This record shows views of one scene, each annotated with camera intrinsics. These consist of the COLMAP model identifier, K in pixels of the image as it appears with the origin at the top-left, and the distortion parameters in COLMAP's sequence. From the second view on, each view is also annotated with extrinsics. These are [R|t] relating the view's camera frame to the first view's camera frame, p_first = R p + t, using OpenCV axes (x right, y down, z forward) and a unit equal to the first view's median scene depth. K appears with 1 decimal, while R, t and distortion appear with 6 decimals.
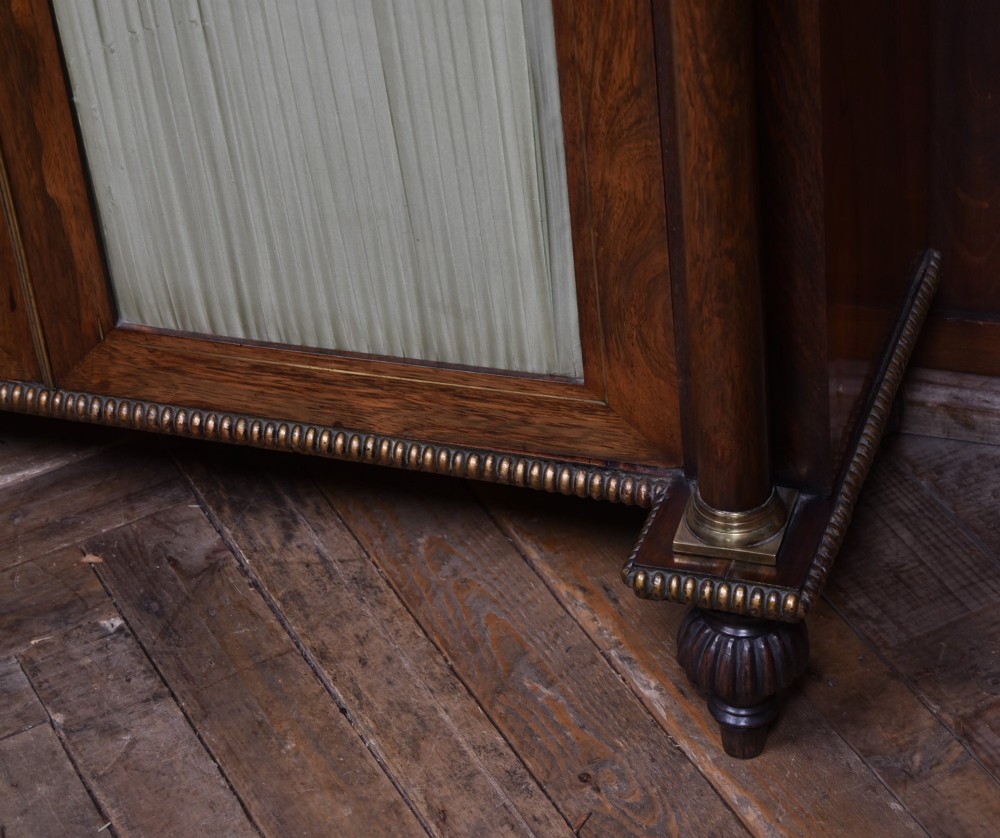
lens RADIAL K [[2879.2, 0, 599.3], [0, 2879.2, 427.2], [0, 0, 1]] dist [0.016889, 0.000000]
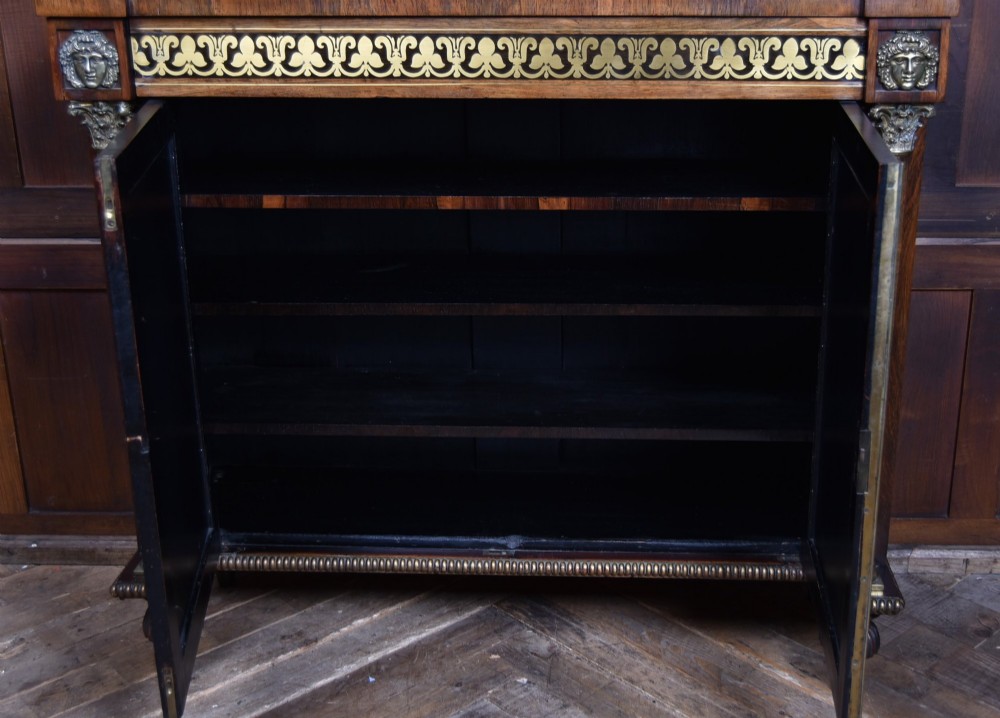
lens RADIAL K [[1343.0, 0, 539.8], [0, 1343.0, 364.2], [0, 0, 1]] dist [-0.015484, 0.000000]
pose [[0.964863, -0.033518, 0.260606, -0.437504], [0.109413, 0.953002, -0.282518, 0.136498], [-0.238889, 0.301105, 0.923184, 0.026799]]
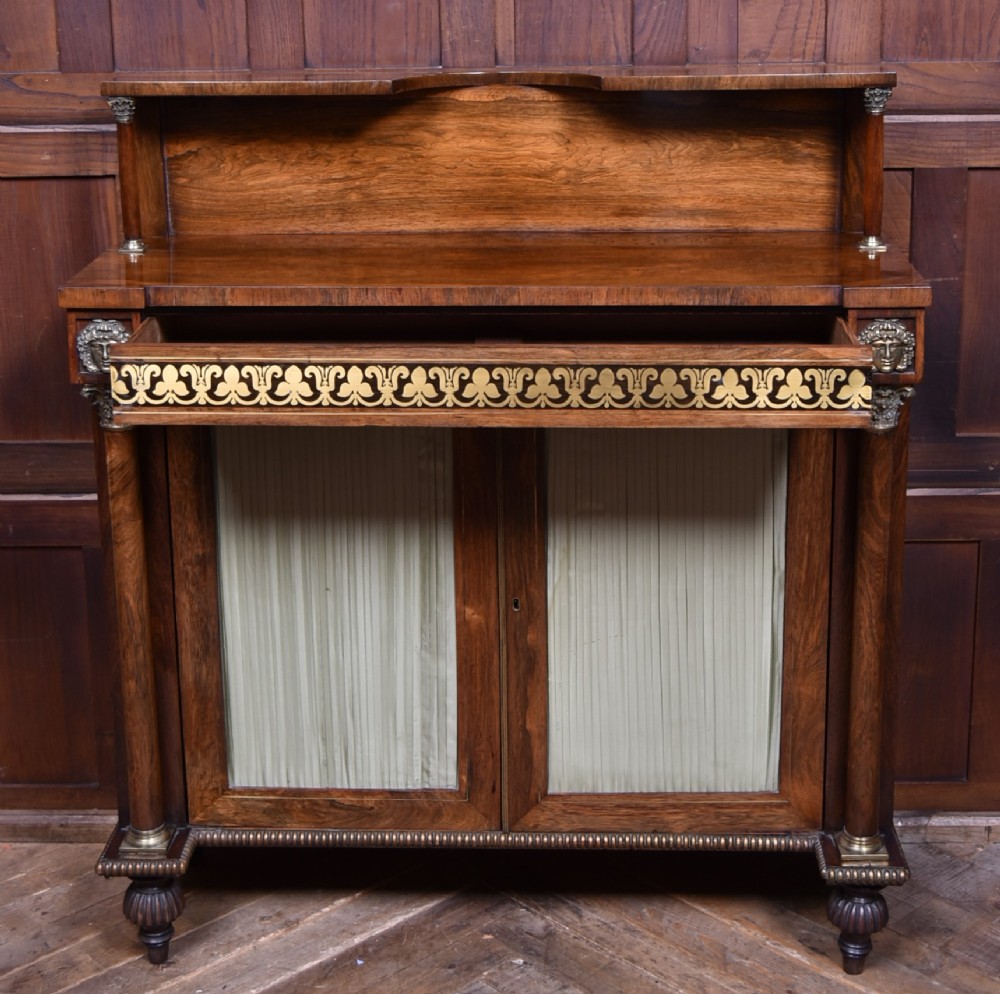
lens RADIAL K [[1864.9, 0, 499.0], [0, 1864.9, 338.6], [0, 0, 1]] dist [-0.013227, 0.000000]
pose [[0.962562, -0.010972, 0.270840, -0.571753], [0.119666, 0.913741, -0.388275, 0.187900], [-0.243217, 0.406149, 0.880845, -0.339465]]
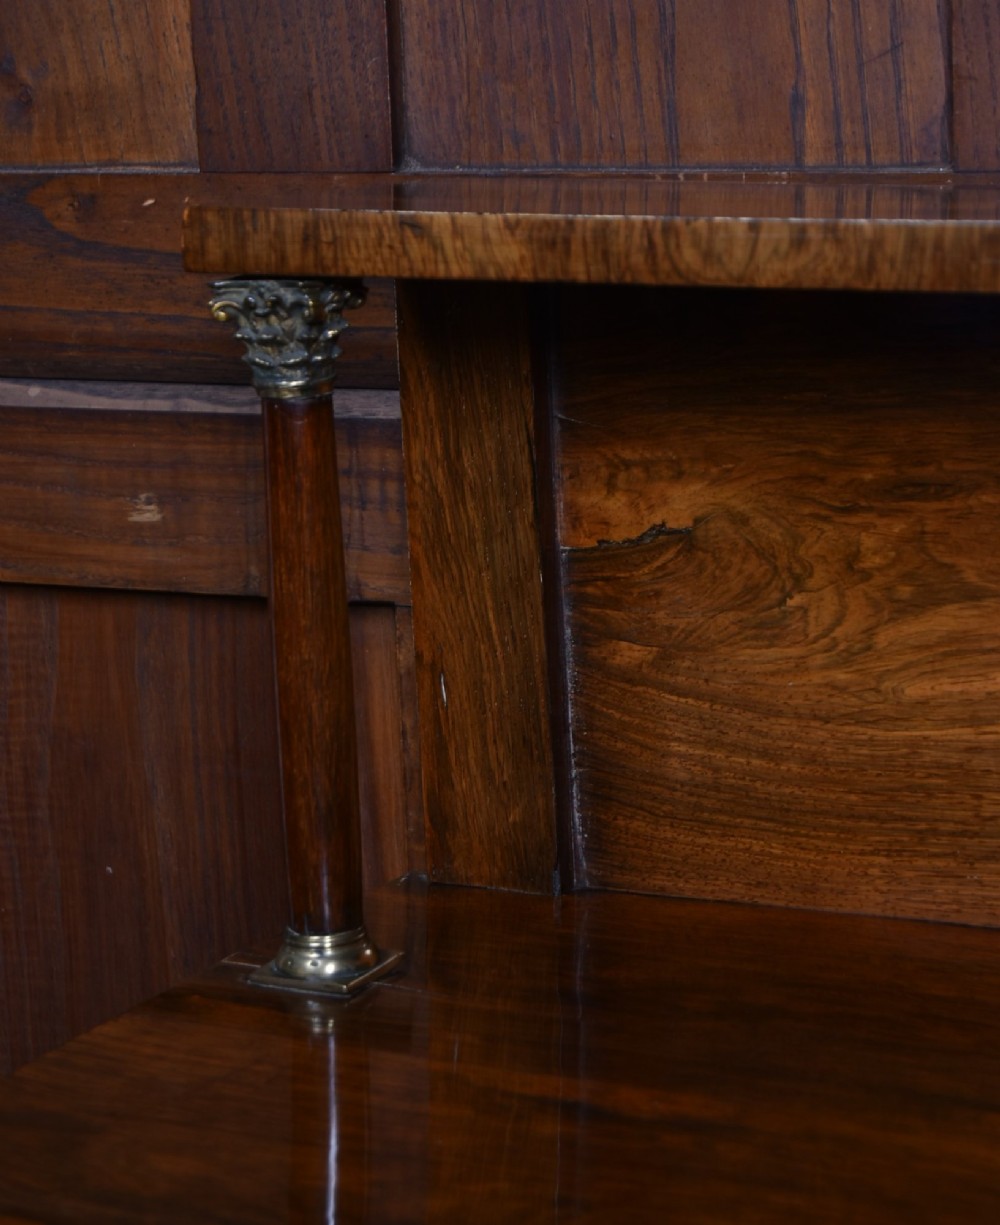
lens RADIAL K [[3402.5, 0, 484.0], [0, 3402.5, 515.0], [0, 0, 1]] dist [-0.001142, 0.000000]
pose [[0.984052, 0.060702, -0.167204, -0.344560], [-0.129241, 0.889844, -0.437578, -0.268603], [0.122224, 0.452210, 0.883498, 0.397499]]
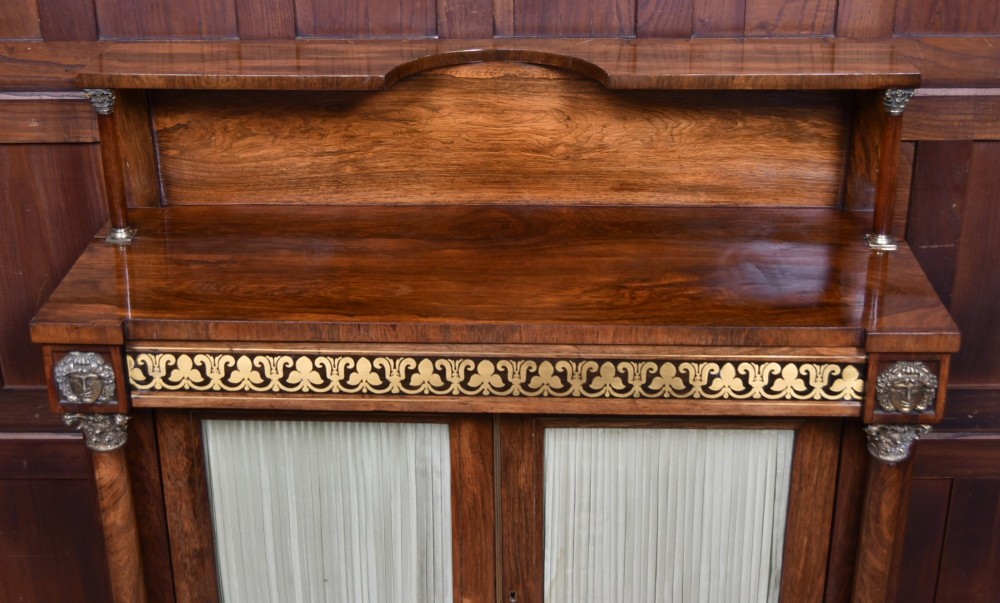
lens RADIAL K [[1360.4, 0, 492.1], [0, 1360.4, 221.1], [0, 0, 1]] dist [-0.012808, 0.000000]
pose [[0.960298, -0.052229, 0.274044, -0.469234], [0.119415, 0.964733, -0.234586, -0.189671], [-0.252127, 0.257998, 0.932668, -0.069089]]
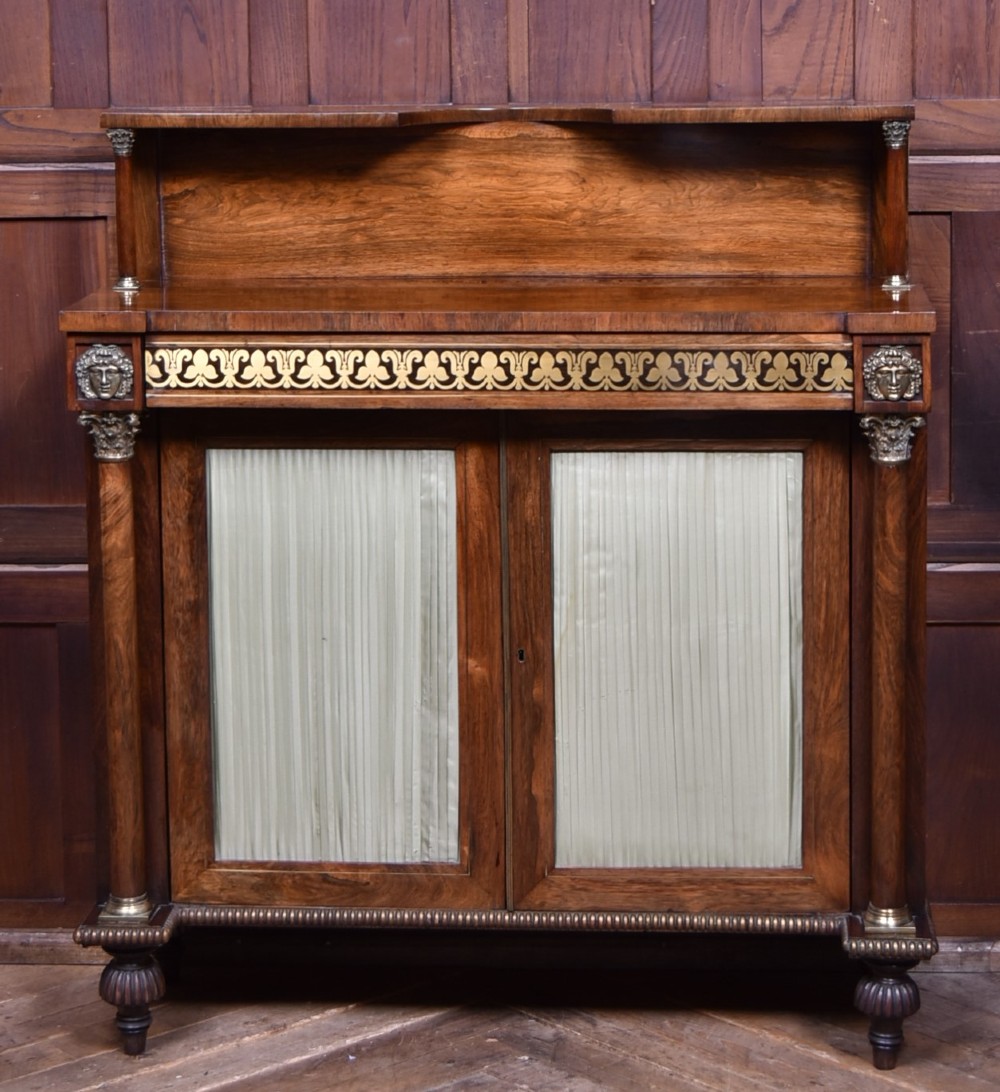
lens RADIAL K [[3022.5, 0, 509.5], [0, 3022.5, 286.8], [0, 0, 1]] dist [0.001257, 0.000000]
pose [[0.970280, 0.026715, 0.240507, -0.711622], [0.099893, 0.861034, -0.498640, 0.658098], [-0.220406, 0.507845, 0.832775, -0.935454]]
